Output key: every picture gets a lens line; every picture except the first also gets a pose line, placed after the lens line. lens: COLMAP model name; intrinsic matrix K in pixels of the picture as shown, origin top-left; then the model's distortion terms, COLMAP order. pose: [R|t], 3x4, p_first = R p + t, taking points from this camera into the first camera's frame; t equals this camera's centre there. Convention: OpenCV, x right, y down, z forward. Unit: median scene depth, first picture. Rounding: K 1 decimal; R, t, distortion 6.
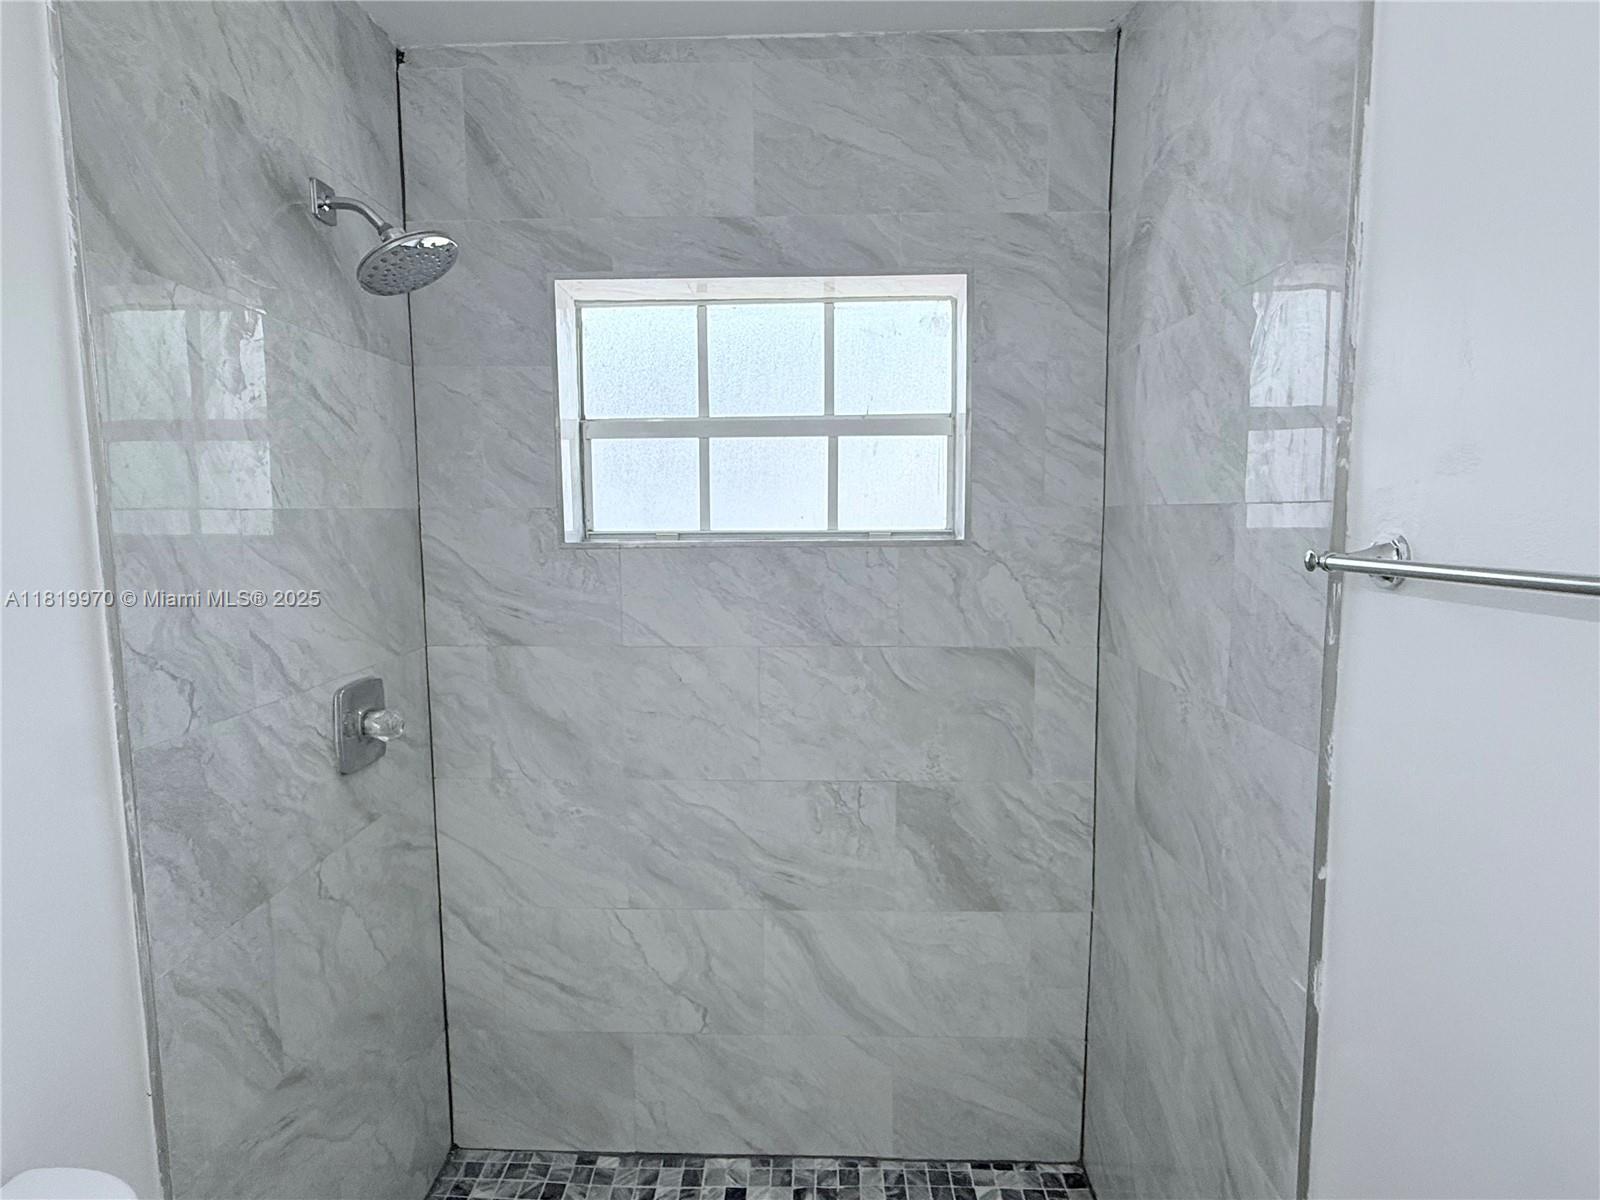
lens RADIAL K [[868.2, 0, 798.3], [0, 868.2, 605.8], [0, 0, 1]] dist [0.003803, -0.003386]
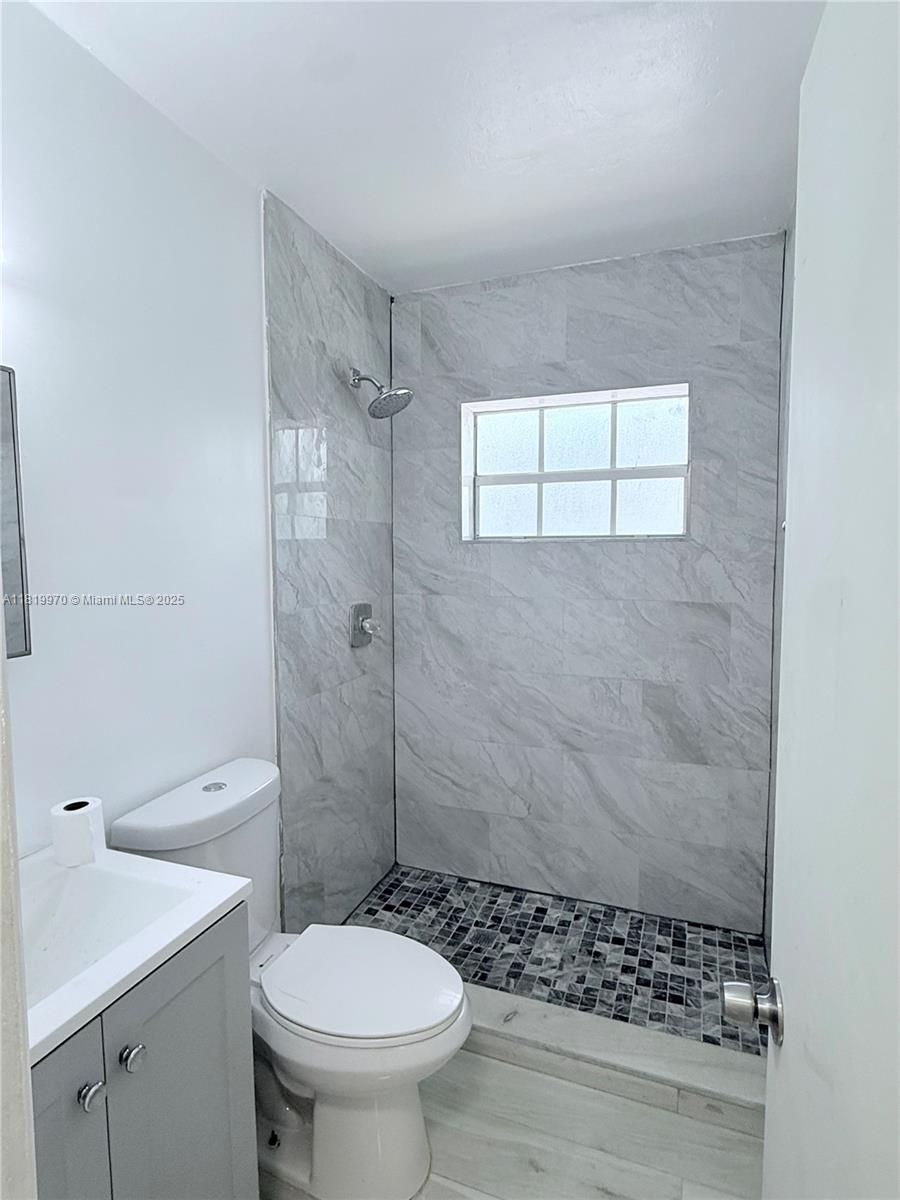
lens RADIAL K [[651.1, 0, 451.0], [0, 651.1, 595.1], [0, 0, 1]] dist [0.003803, -0.003386]
pose [[0.943982, 0.024991, -0.329049, 0.181584], [-0.037461, 0.998798, -0.031611, 0.094047], [0.327864, 0.042167, 0.943783, -0.346786]]
